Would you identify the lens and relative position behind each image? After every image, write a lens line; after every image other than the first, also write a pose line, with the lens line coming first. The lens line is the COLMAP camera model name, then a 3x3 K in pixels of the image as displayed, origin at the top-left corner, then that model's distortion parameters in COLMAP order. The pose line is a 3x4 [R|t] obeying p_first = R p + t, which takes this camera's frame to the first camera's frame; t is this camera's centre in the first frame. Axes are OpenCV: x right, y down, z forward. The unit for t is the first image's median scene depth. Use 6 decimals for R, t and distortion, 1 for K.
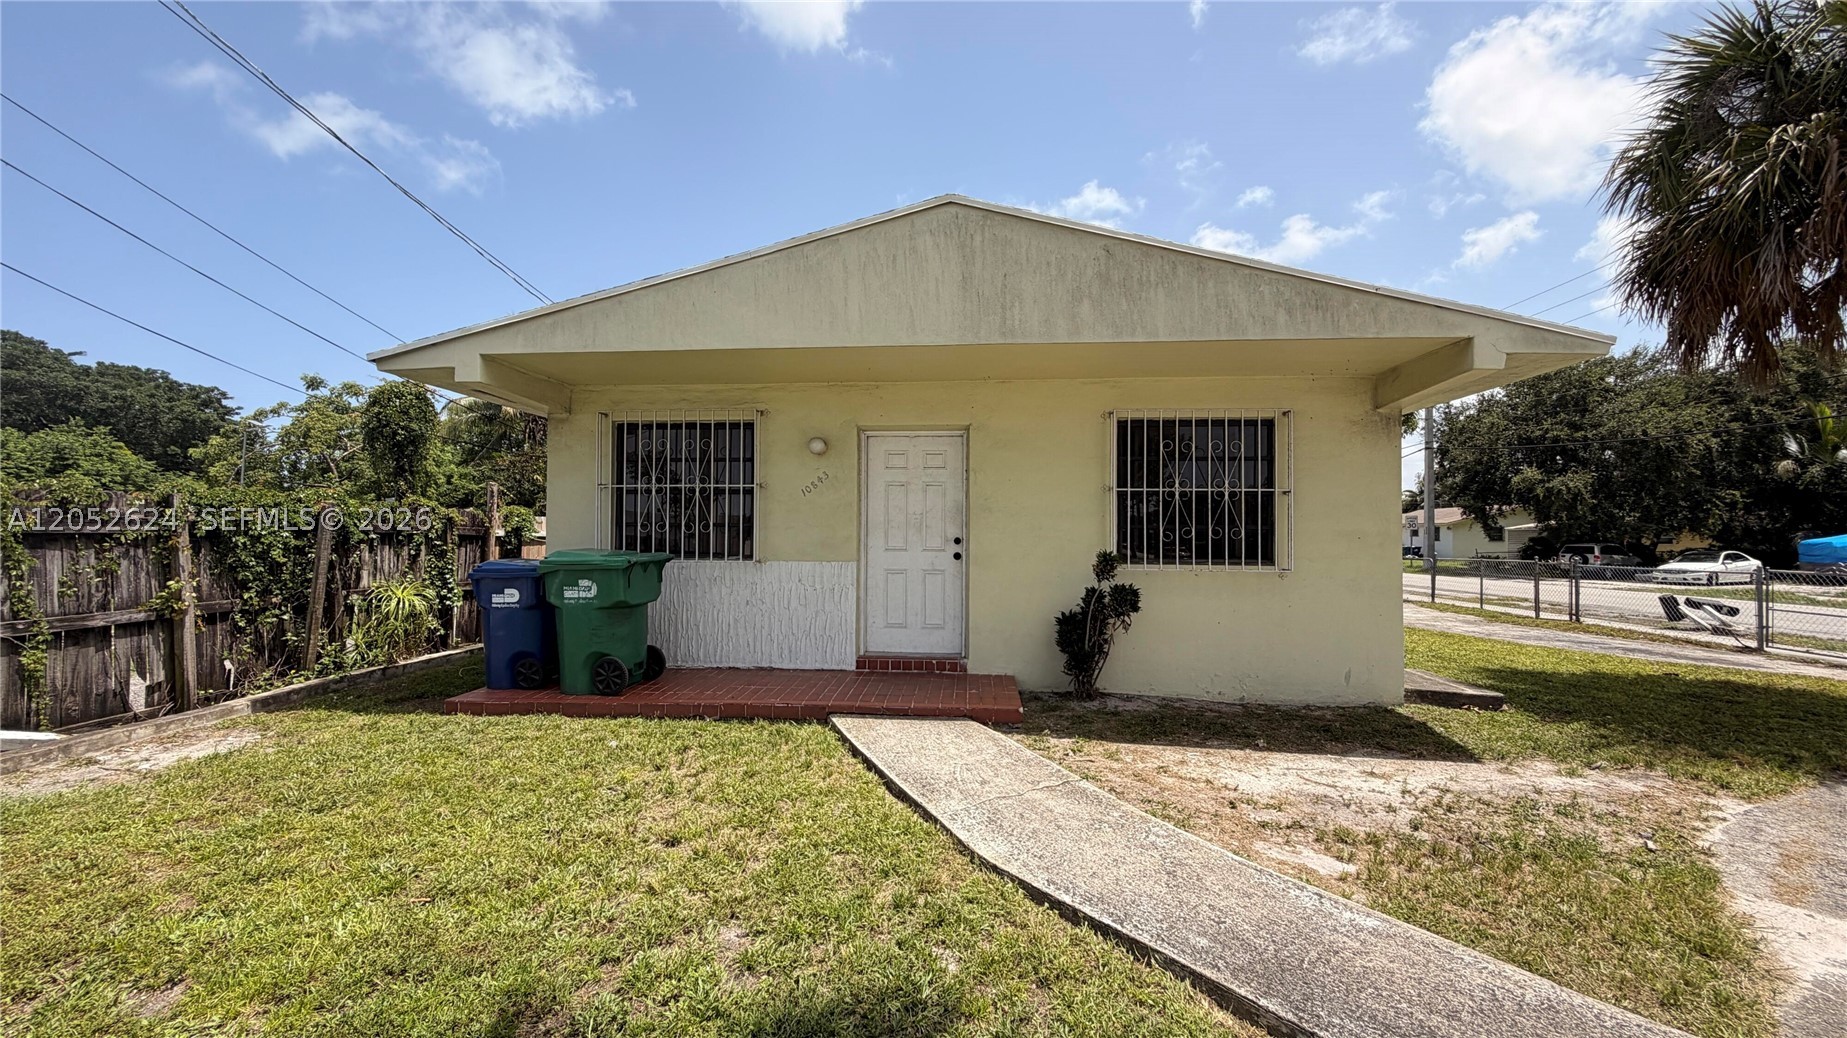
lens RADIAL K [[737.7, 0, 923.5], [0, 737.7, 519.0], [0, 0, 1]] dist [-0.005017, -0.000091]
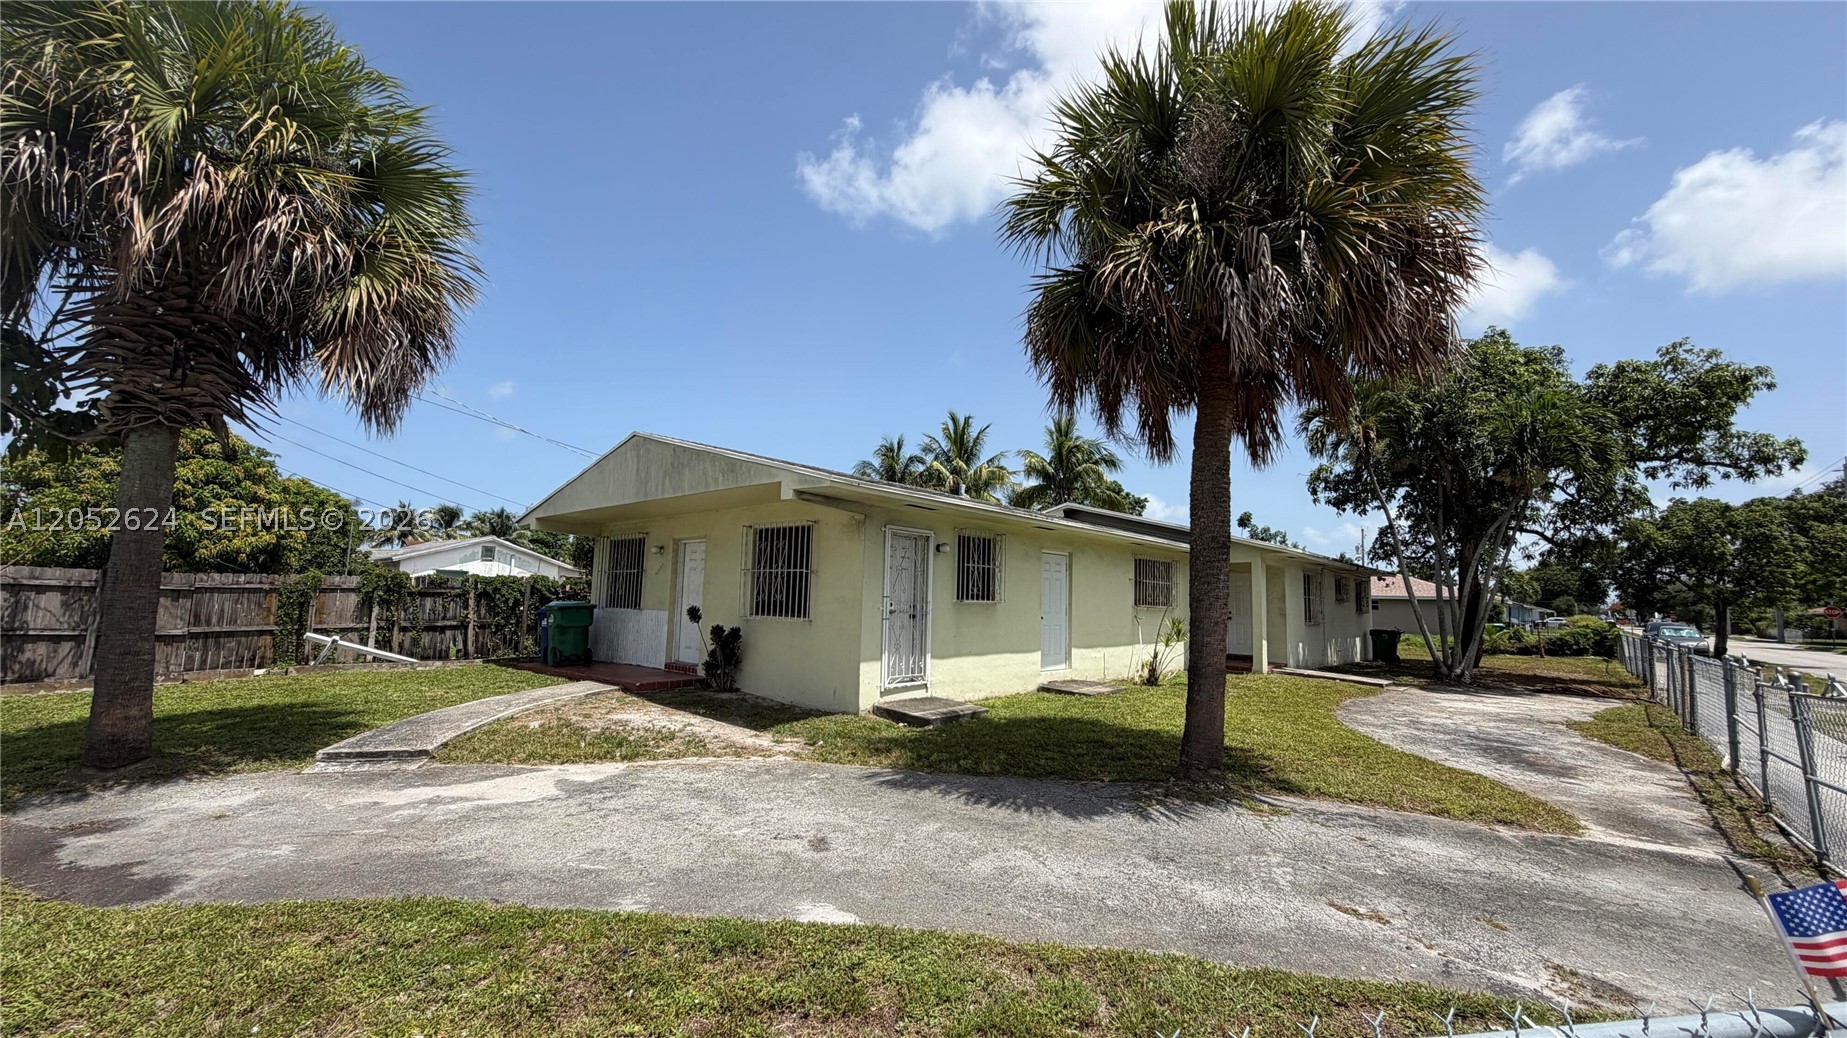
lens RADIAL K [[727.1, 0, 917.8], [0, 727.1, 526.9], [0, 0, 1]] dist [-0.000519, -0.000158]
pose [[0.799337, -0.049082, -0.598875, 1.827223], [-0.008367, 0.995652, -0.092769, 0.013096], [0.600825, 0.079165, 0.795451, -0.126332]]
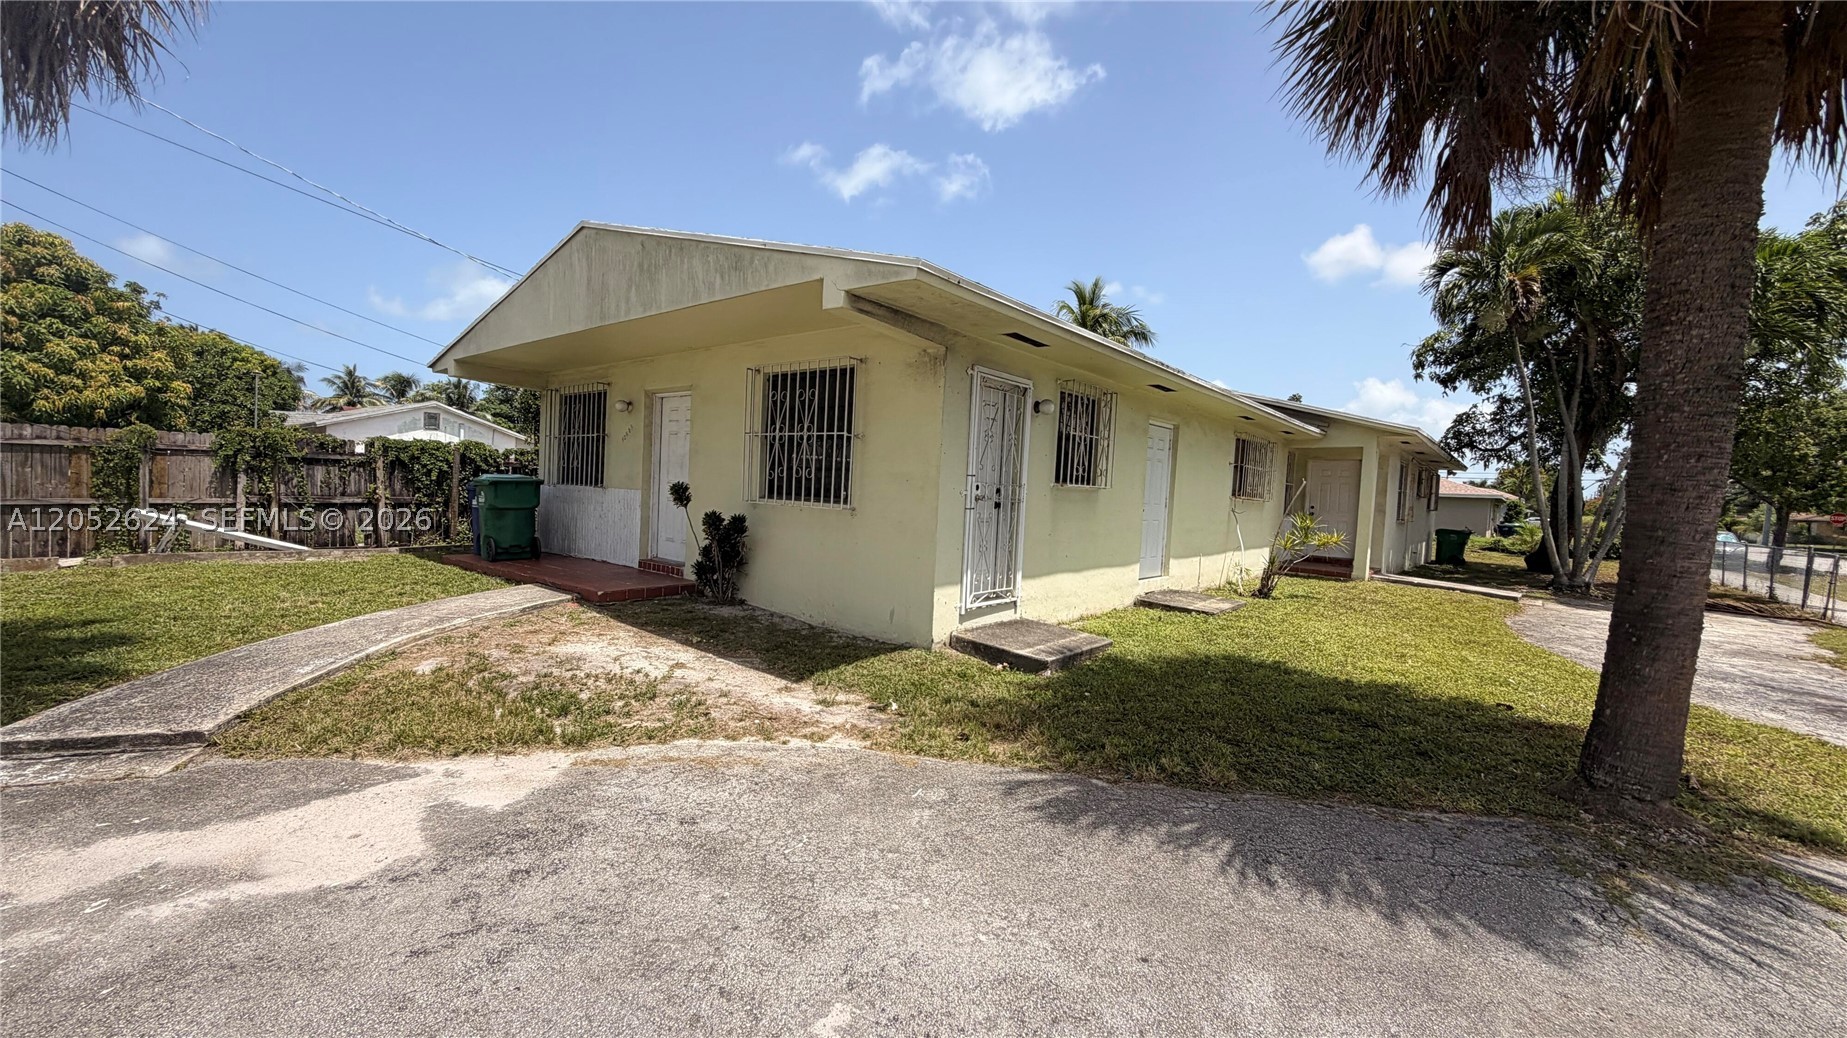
lens RADIAL K [[737.7, 0, 923.5], [0, 737.7, 519.0], [0, 0, 1]] dist [-0.005017, -0.000091]
pose [[0.819102, 0.054104, -0.571090, 1.345785], [-0.030584, 0.998245, 0.050705, 0.030152], [0.572832, -0.024066, 0.819320, 0.206311]]
